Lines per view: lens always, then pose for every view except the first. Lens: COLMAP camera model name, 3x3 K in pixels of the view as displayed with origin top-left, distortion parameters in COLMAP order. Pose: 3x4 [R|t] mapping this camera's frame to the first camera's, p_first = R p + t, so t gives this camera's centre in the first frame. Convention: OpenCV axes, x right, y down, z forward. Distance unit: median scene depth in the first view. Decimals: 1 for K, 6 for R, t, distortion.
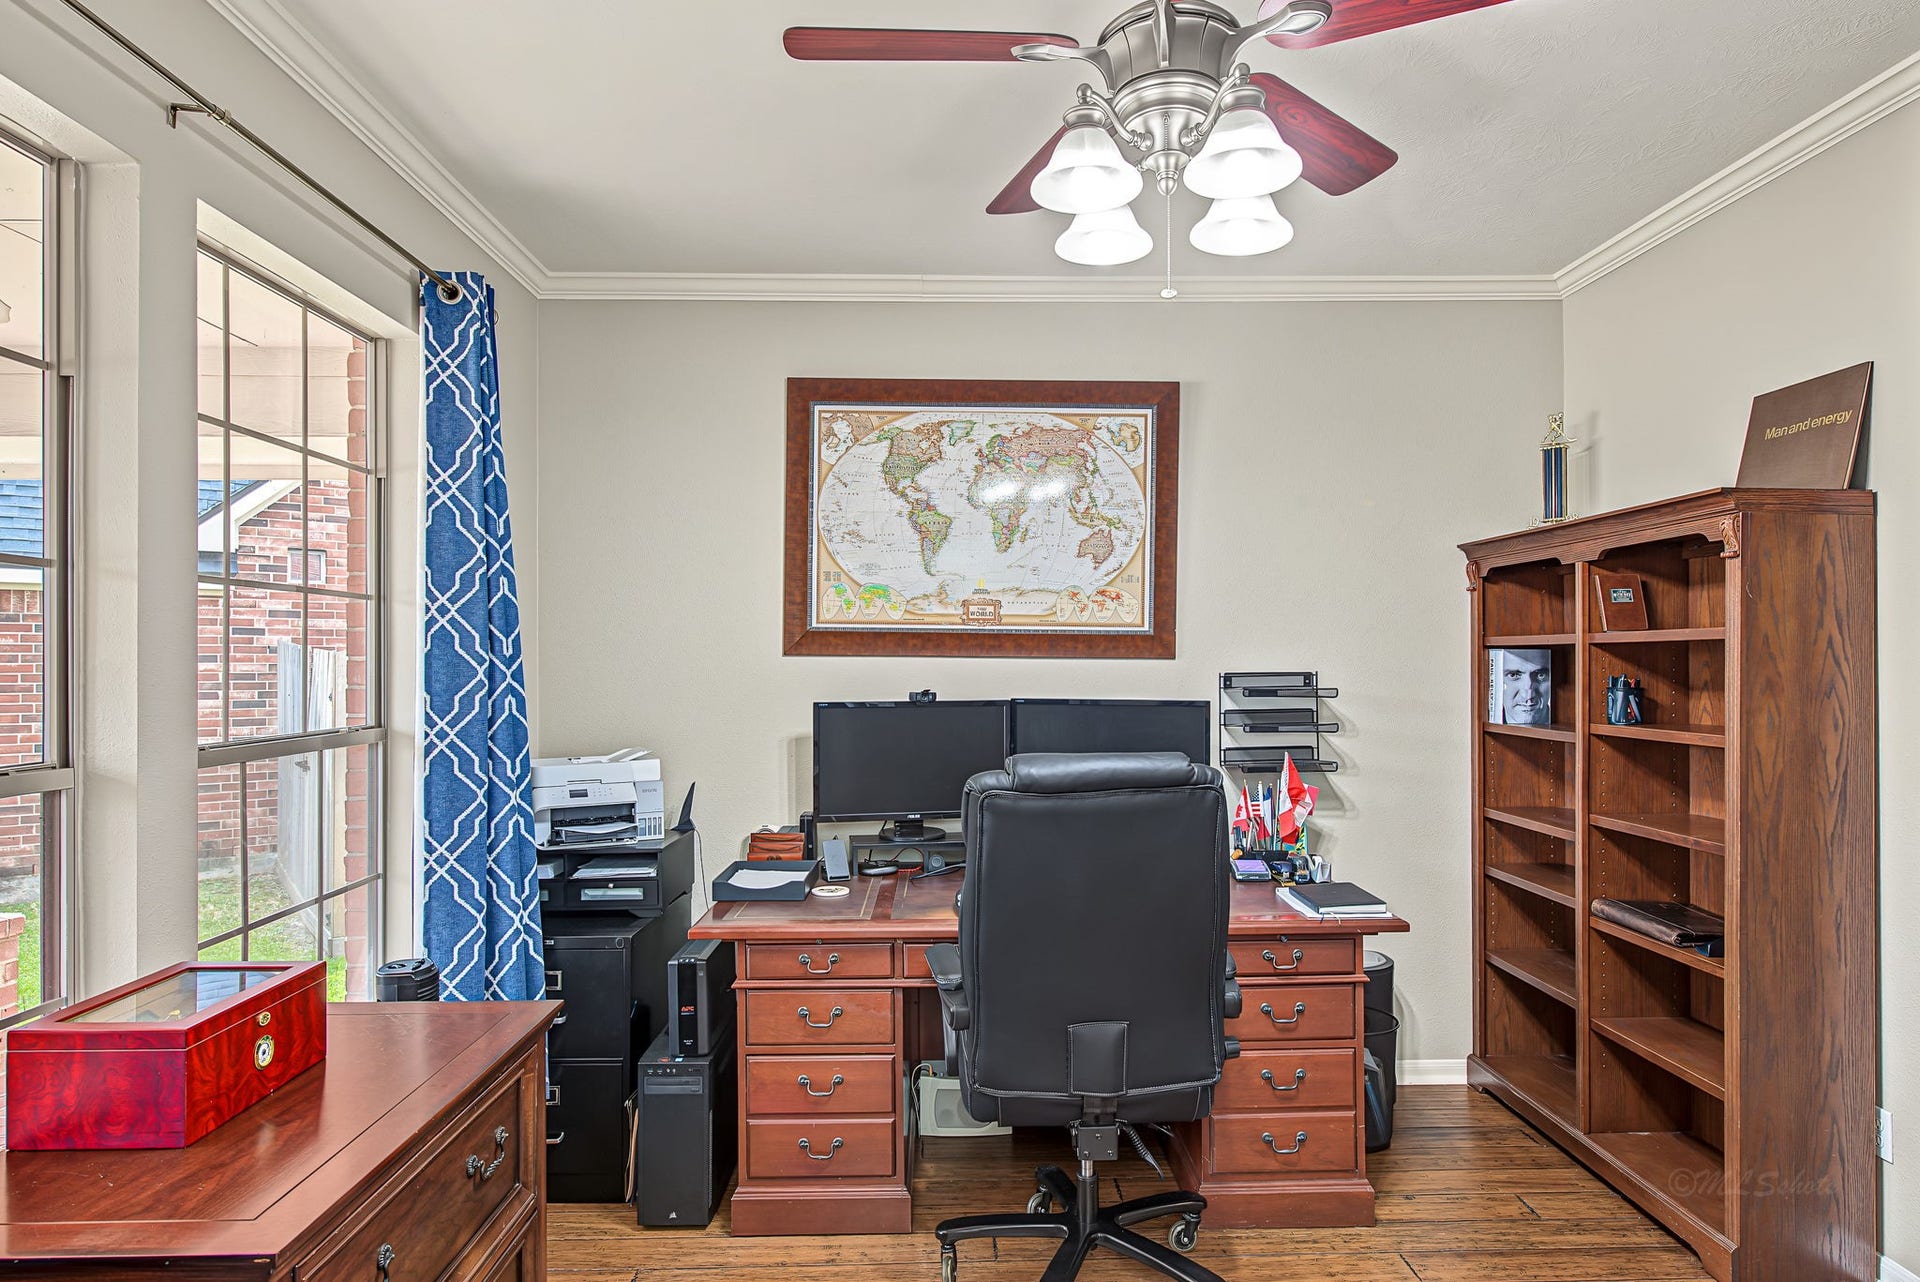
lens RADIAL K [[788.5, 0, 961.3], [0, 788.5, 649.1], [0, 0, 1]] dist [0.000297, -0.000224]
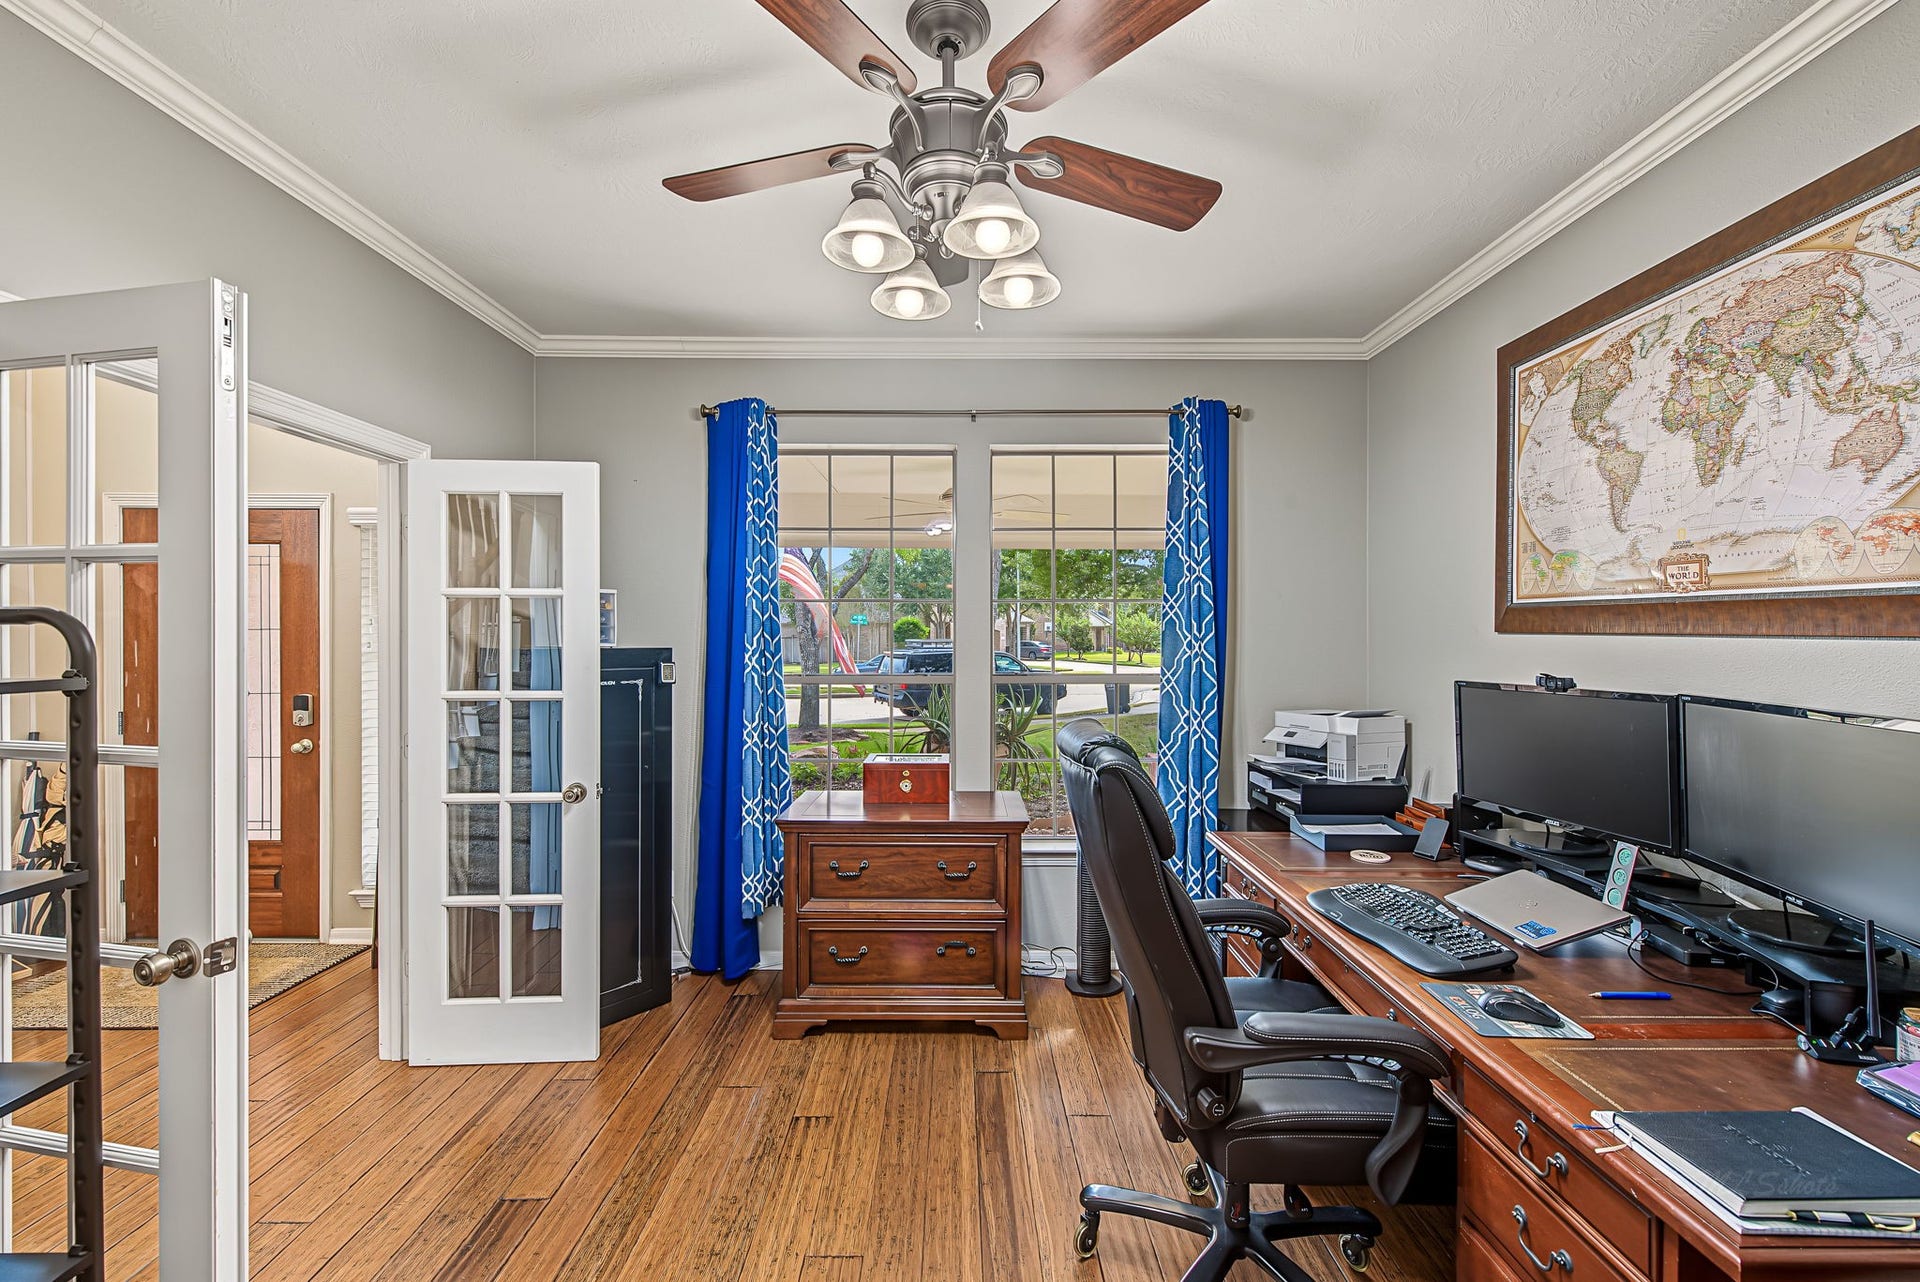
lens RADIAL K [[788.5, 0, 972.6], [0, 788.5, 635.6], [0, 0, 1]] dist [0.000297, -0.000224]
pose [[-0.019202, 0.002723, -0.999812, 0.764454], [0.002143, 0.999994, 0.002683, 0.006899], [0.999813, -0.002091, -0.019208, 0.364409]]
